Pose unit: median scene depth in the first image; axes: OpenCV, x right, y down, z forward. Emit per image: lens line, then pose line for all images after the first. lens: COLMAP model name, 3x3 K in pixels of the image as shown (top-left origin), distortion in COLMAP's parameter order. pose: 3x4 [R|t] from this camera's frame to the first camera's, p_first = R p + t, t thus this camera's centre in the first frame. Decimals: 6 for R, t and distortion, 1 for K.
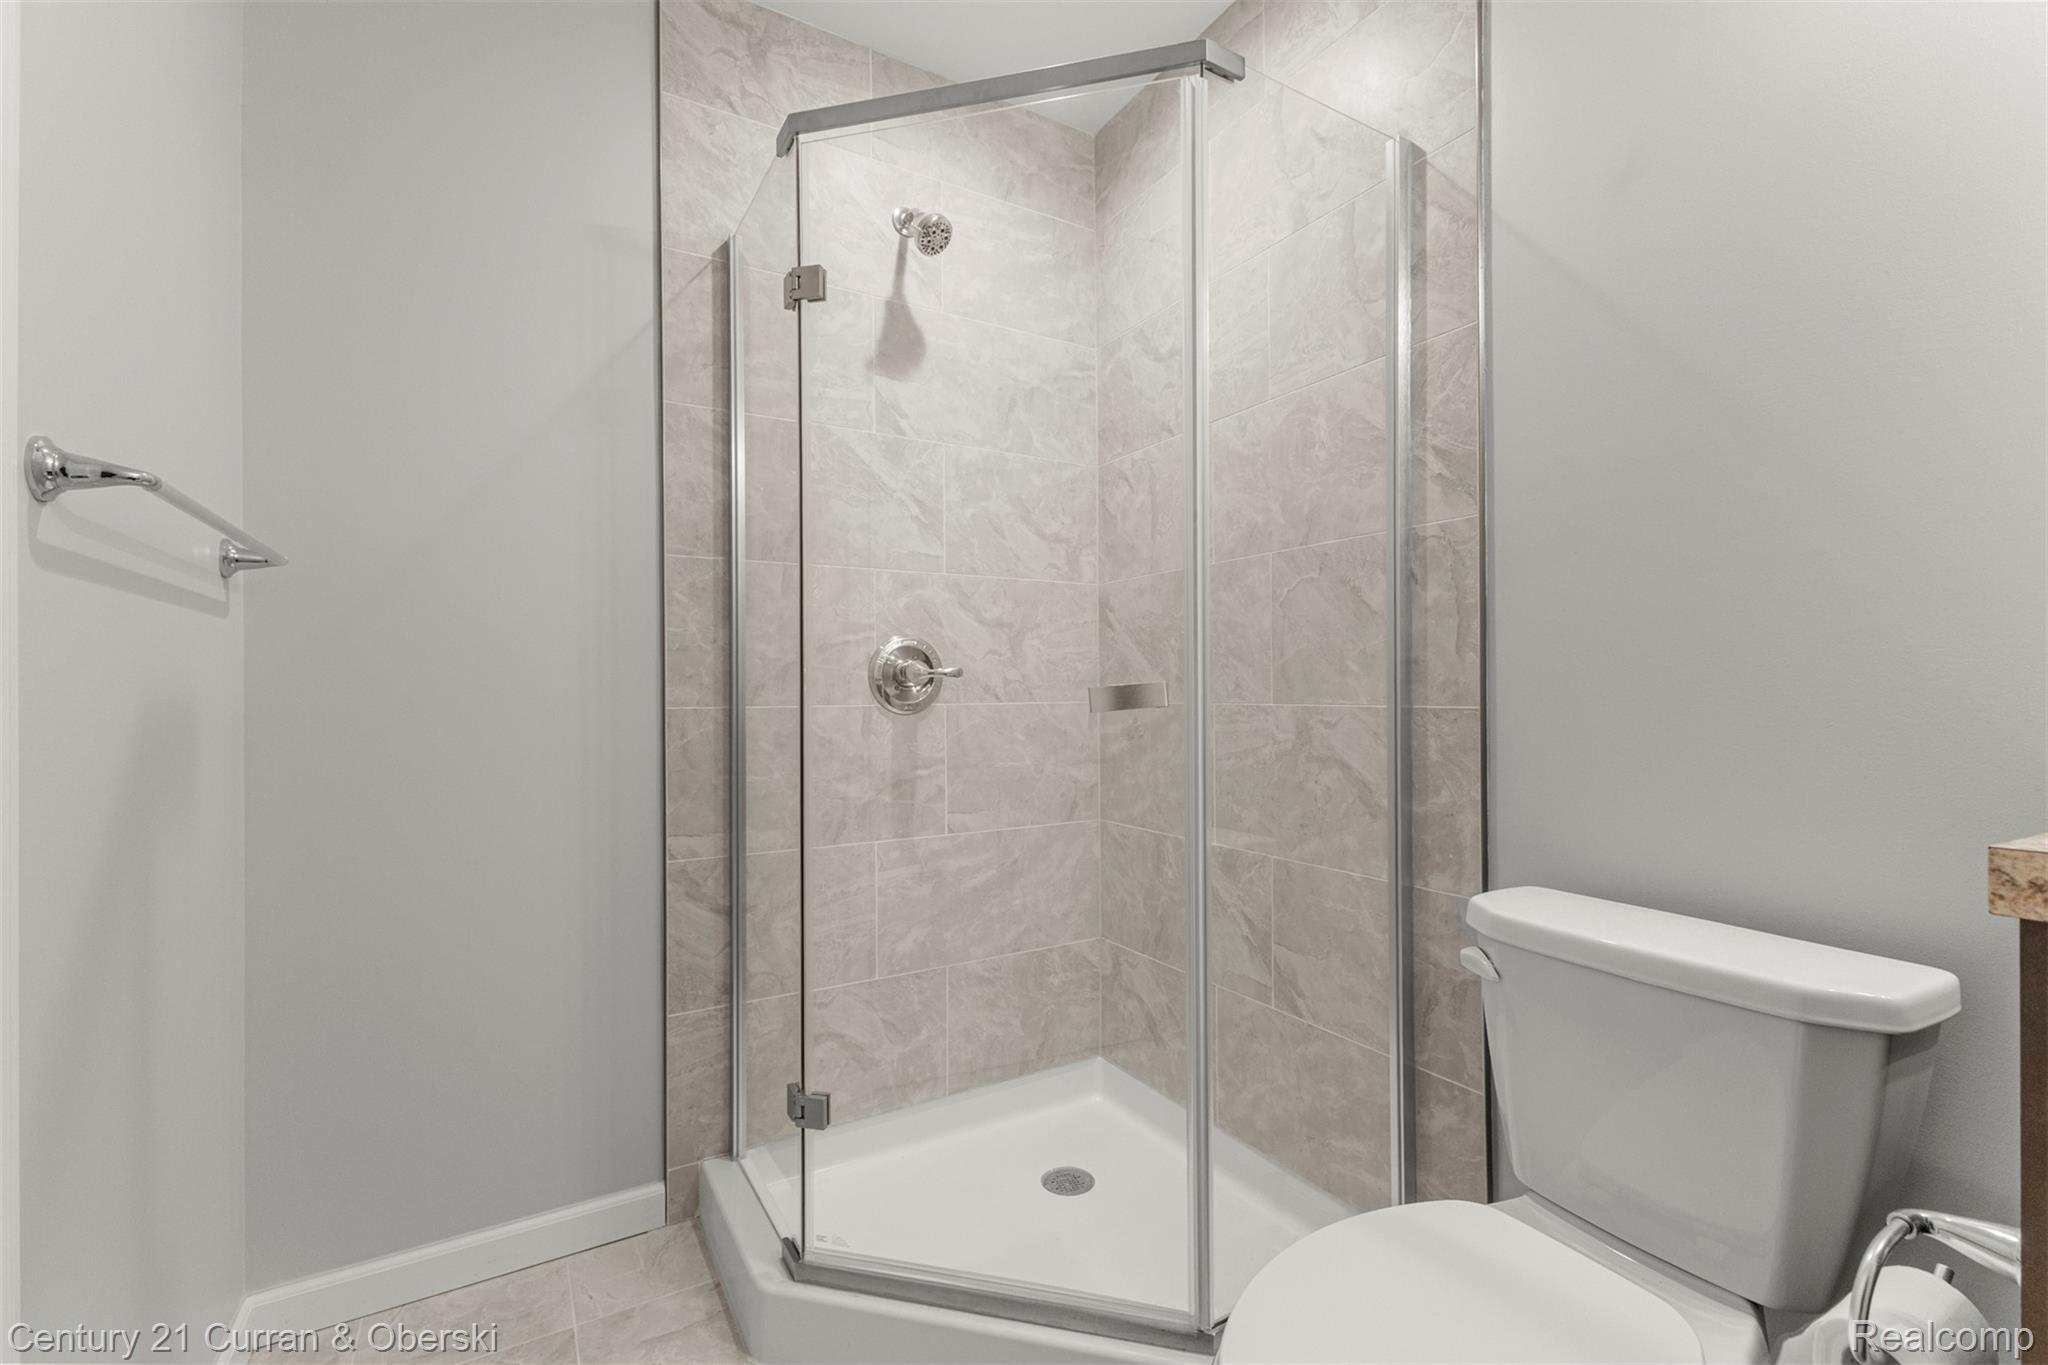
lens RADIAL K [[875.2, 0, 1019.4], [0, 875.2, 687.2], [0, 0, 1]] dist [0.000125, 0.000043]
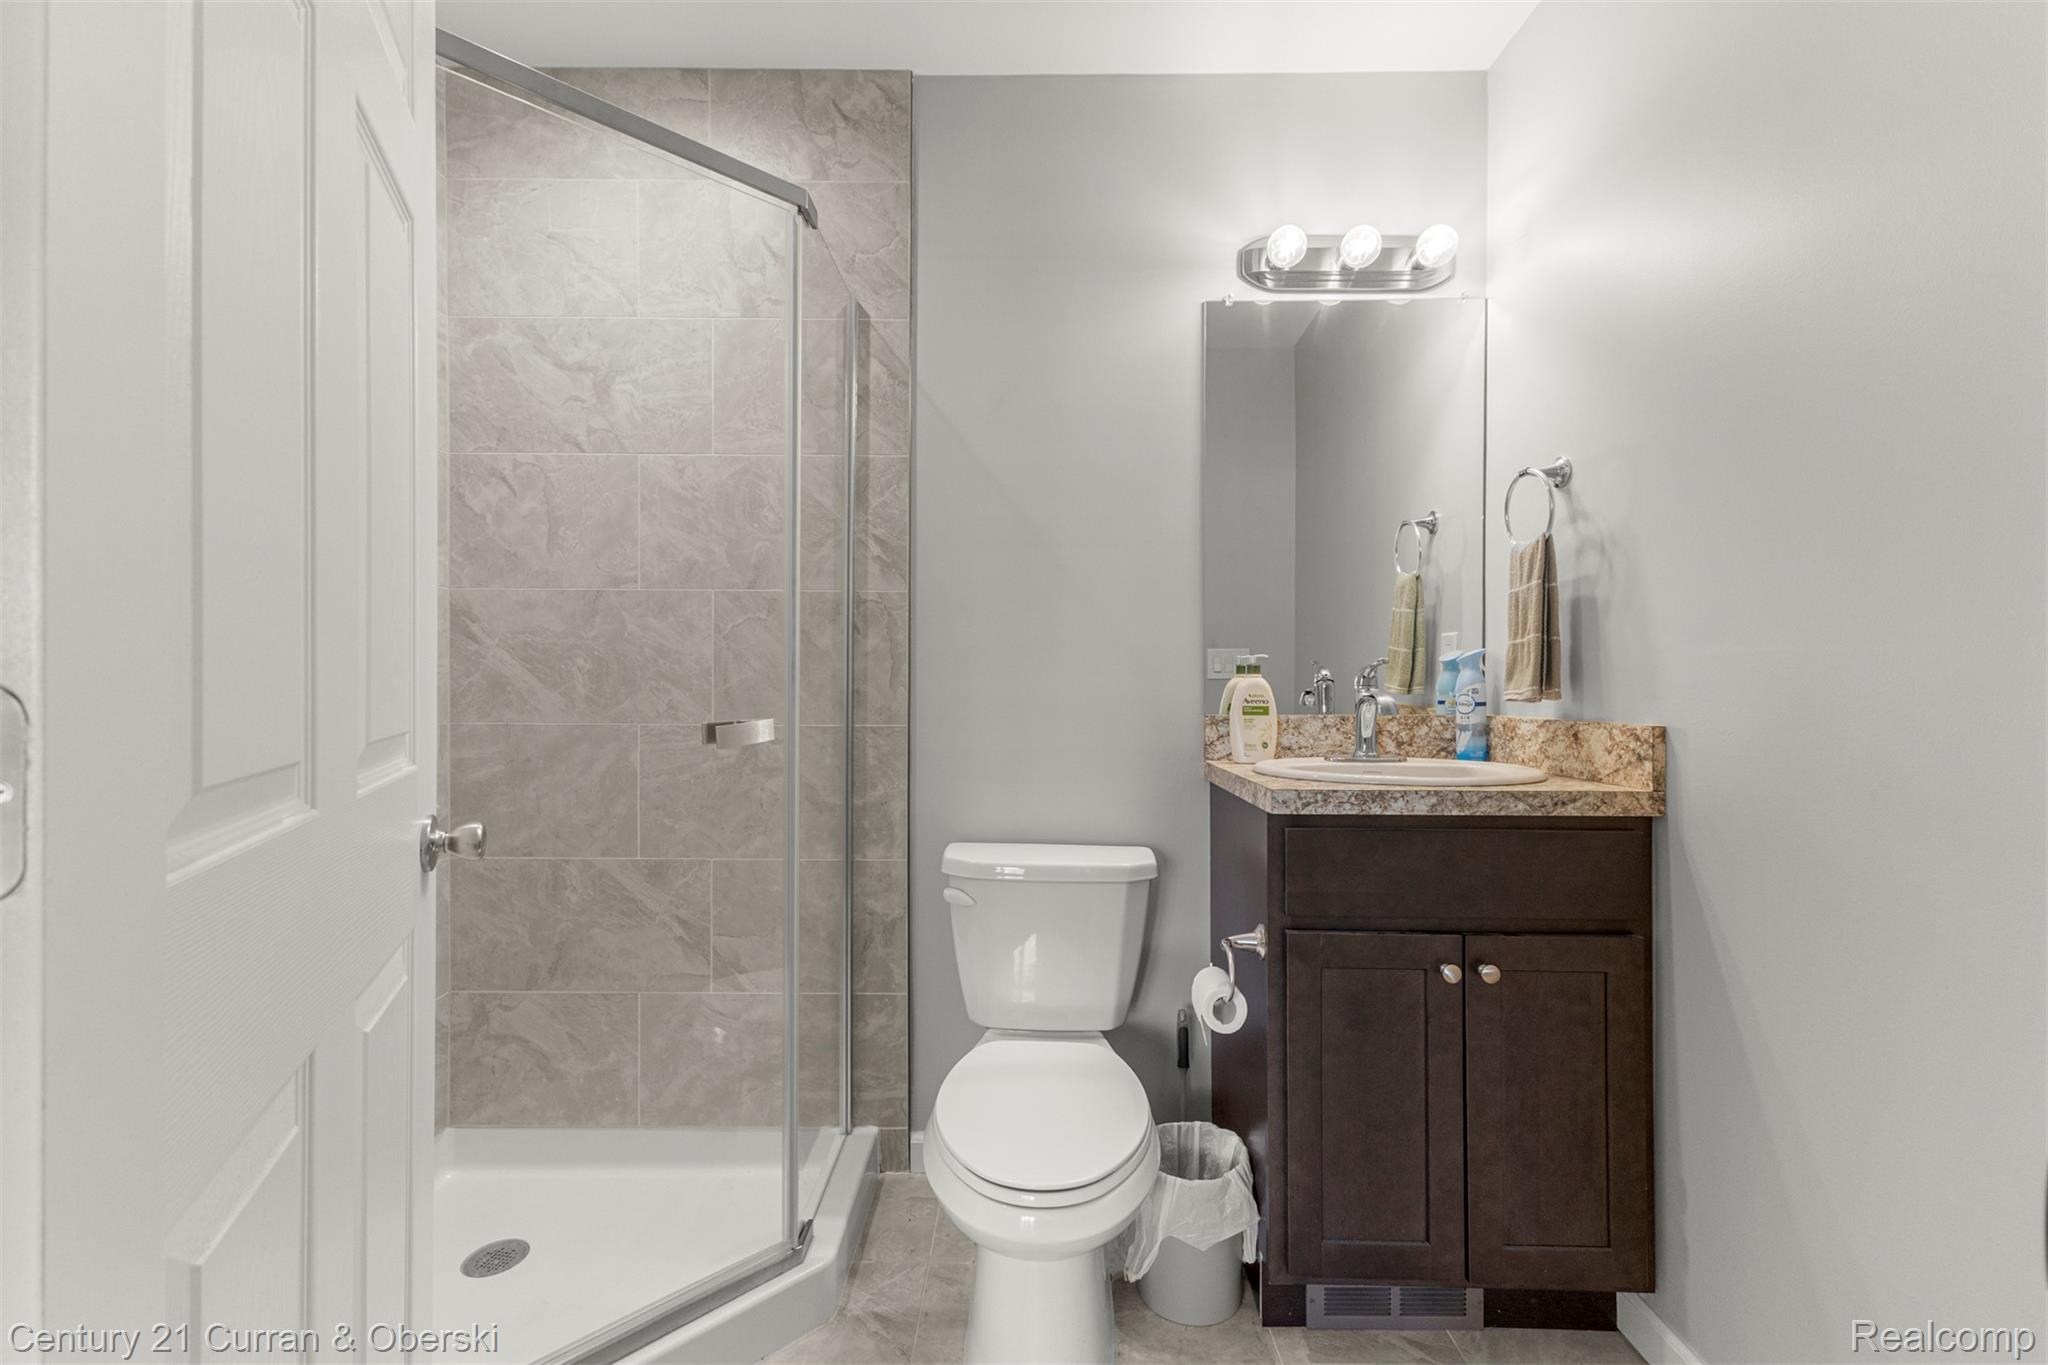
lens RADIAL K [[875.2, 0, 1024.7], [0, 875.2, 685.1], [0, 0, 1]] dist [0.000125, 0.000043]
pose [[0.512230, -0.001006, 0.858847, -0.491210], [-0.010672, 0.999915, 0.007536, -0.045576], [-0.858782, -0.013026, 0.512176, 0.080706]]
